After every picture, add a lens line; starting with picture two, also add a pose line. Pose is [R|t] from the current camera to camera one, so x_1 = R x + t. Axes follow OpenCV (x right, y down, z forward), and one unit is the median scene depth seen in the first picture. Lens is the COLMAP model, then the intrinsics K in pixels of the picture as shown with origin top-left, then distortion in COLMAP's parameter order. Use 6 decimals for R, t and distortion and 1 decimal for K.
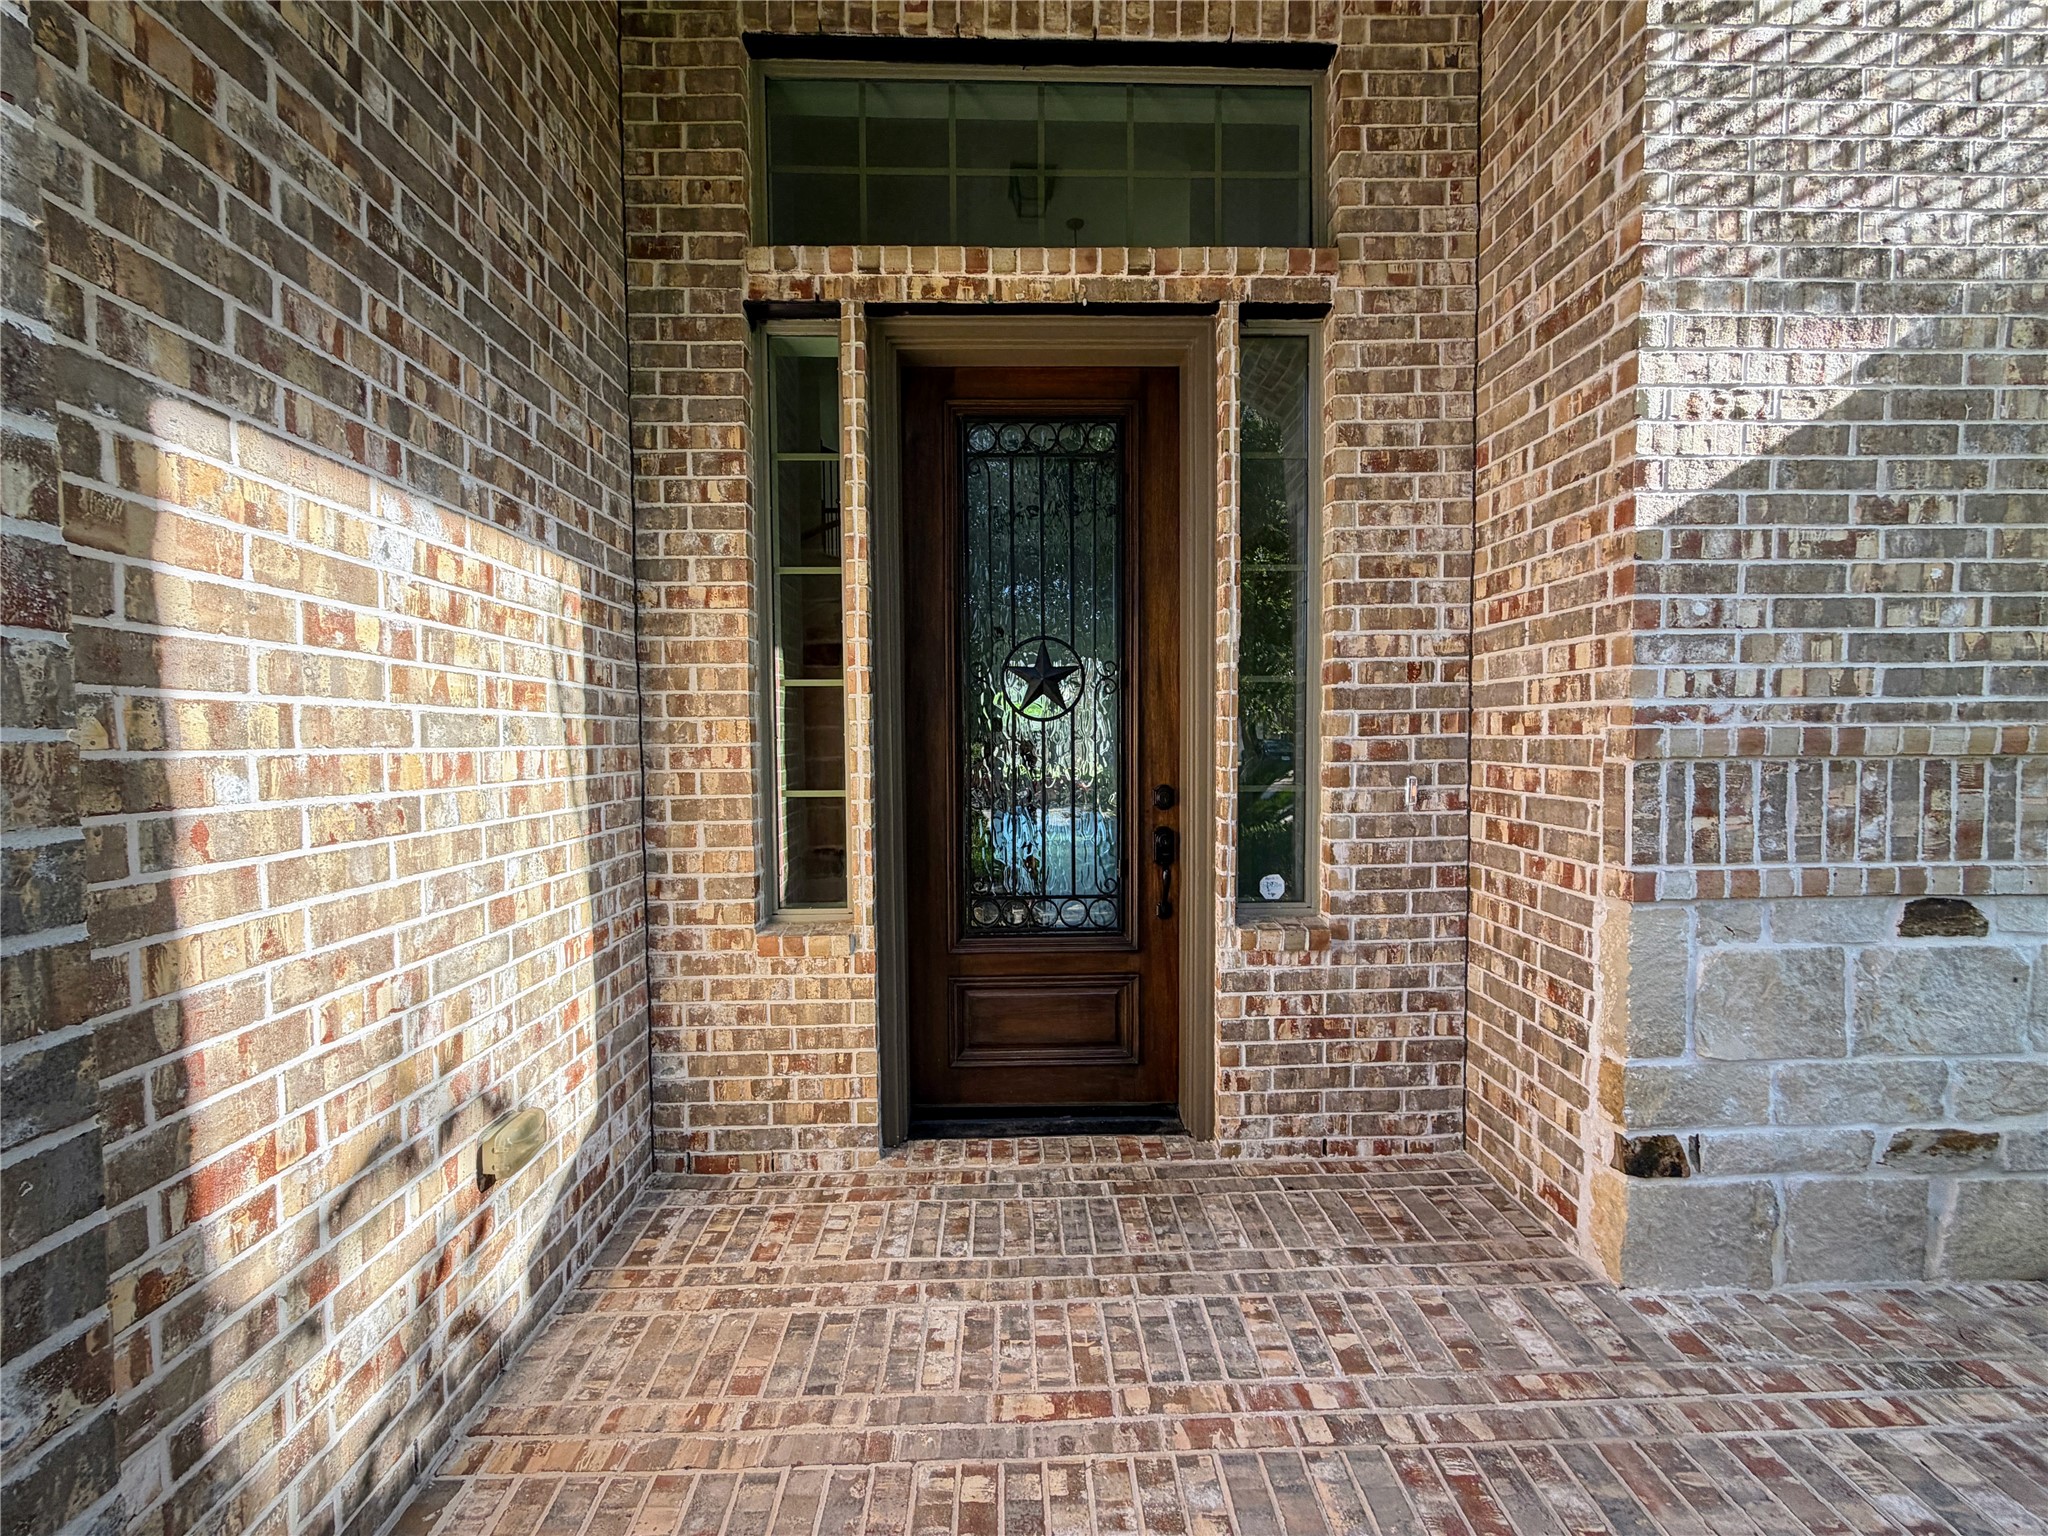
lens RADIAL K [[819.4, 0, 1024.0], [0, 819.4, 768.0], [0, 0, 1]] dist [0.000634, 0.000043]
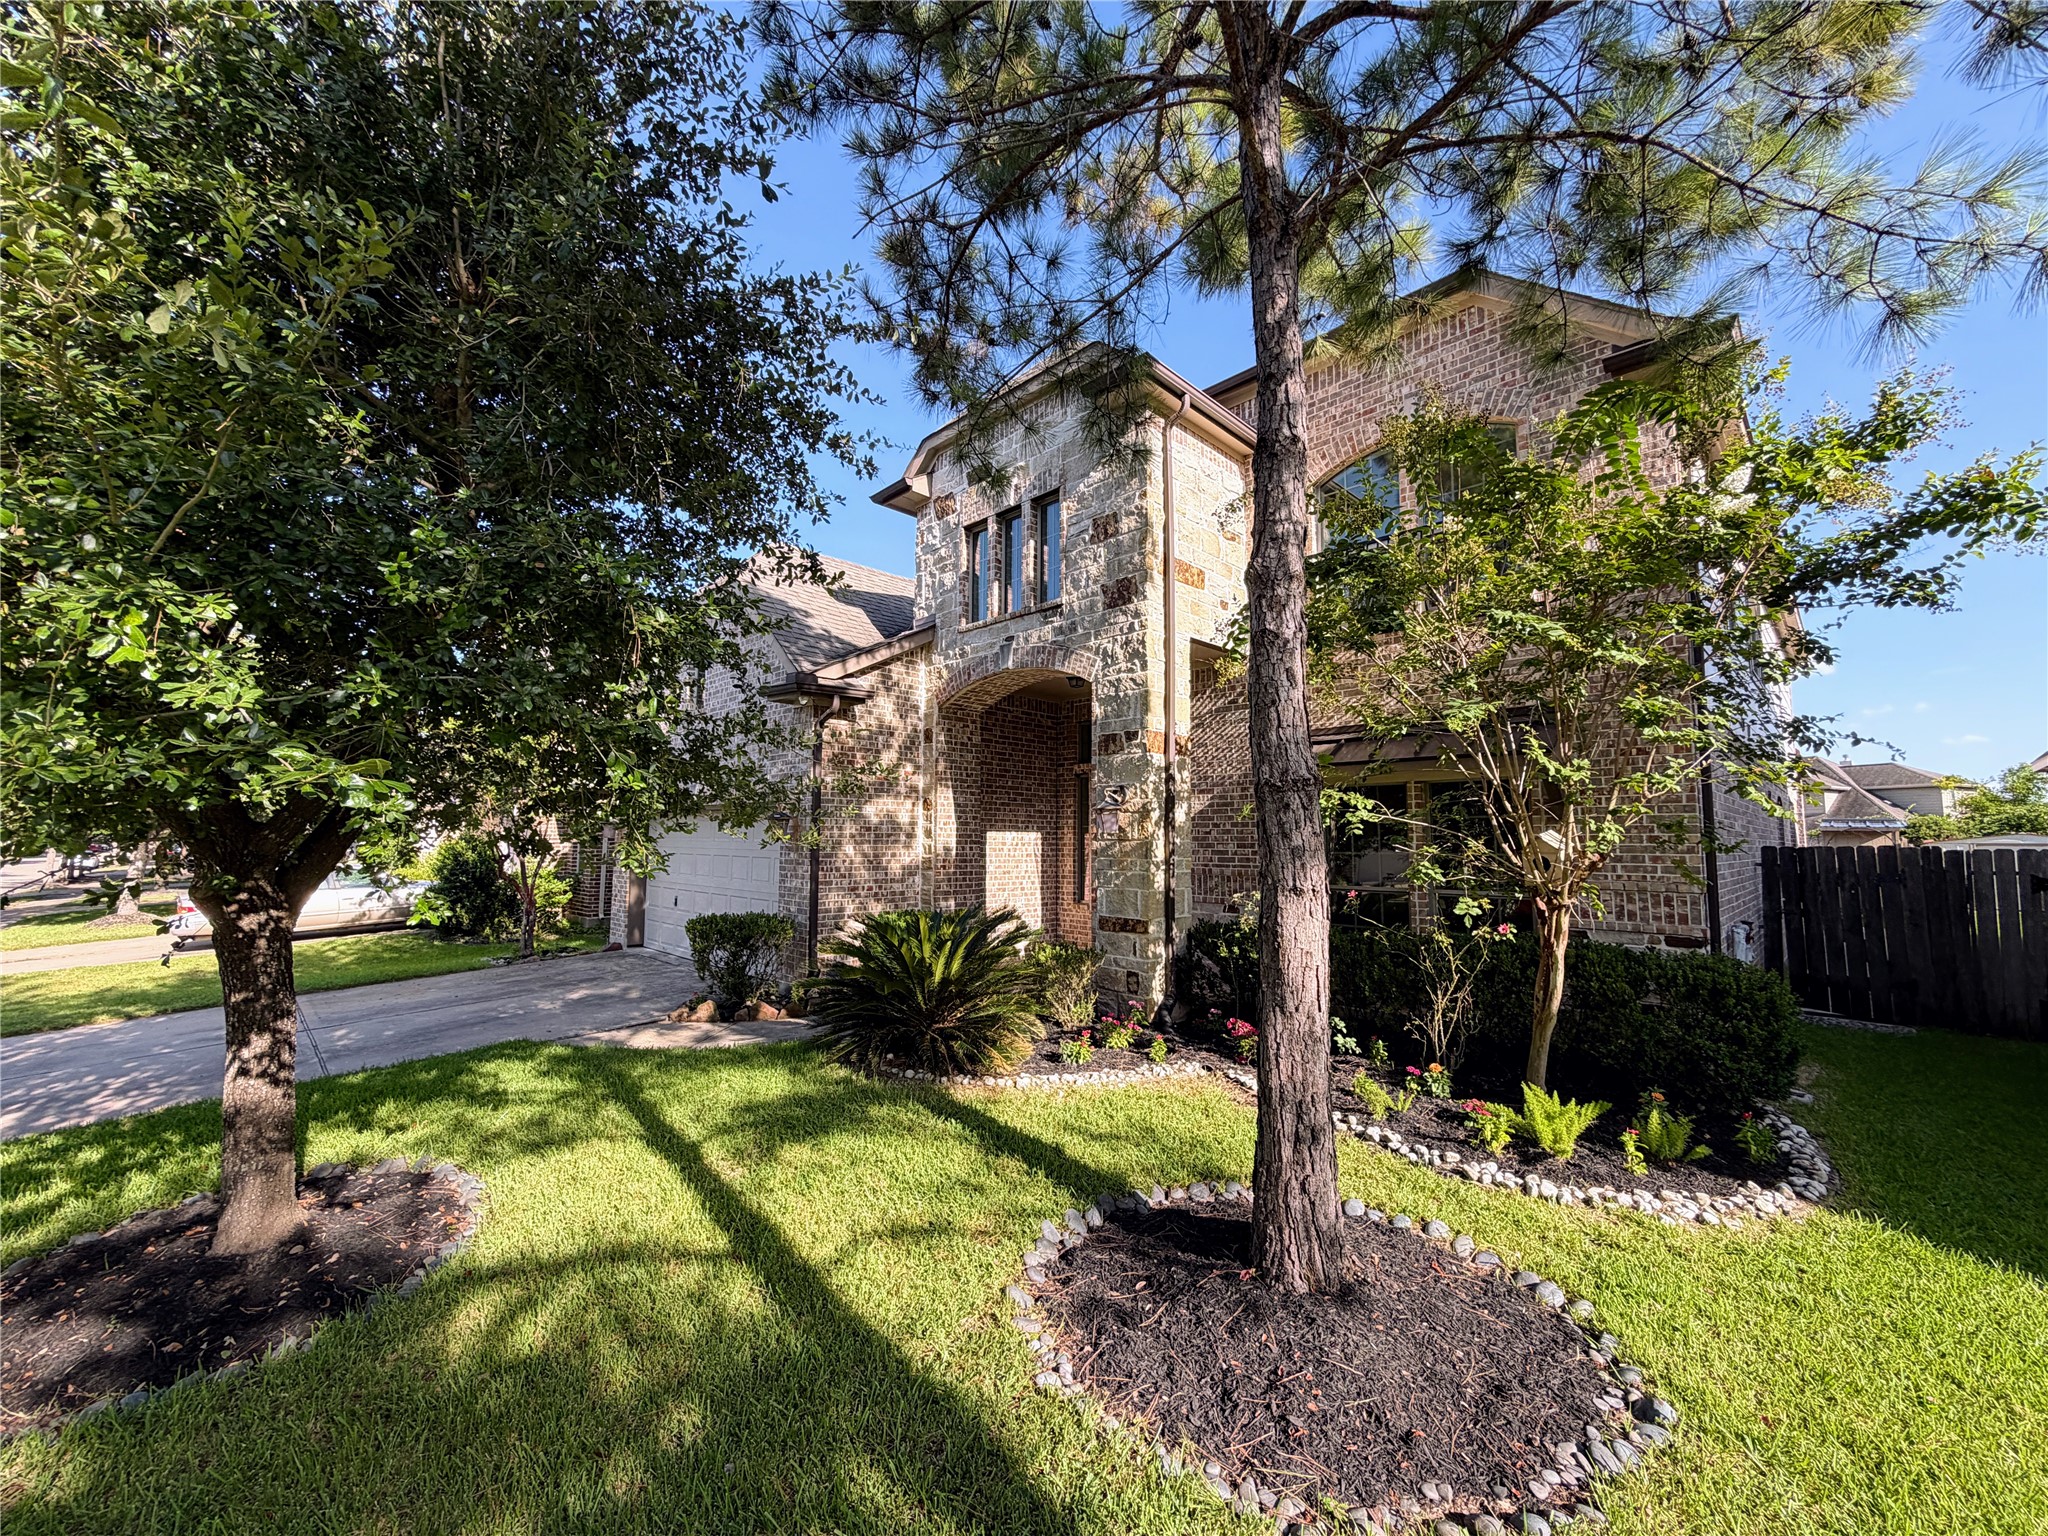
lens RADIAL K [[819.4, 0, 1024.0], [0, 819.4, 768.0], [0, 0, 1]] dist [0.000634, 0.000043]
pose [[0.672832, -0.054319, -0.737799, 4.429136], [-0.044243, 0.992561, -0.113423, -0.045498], [0.738472, 0.108957, 0.665423, -3.606576]]
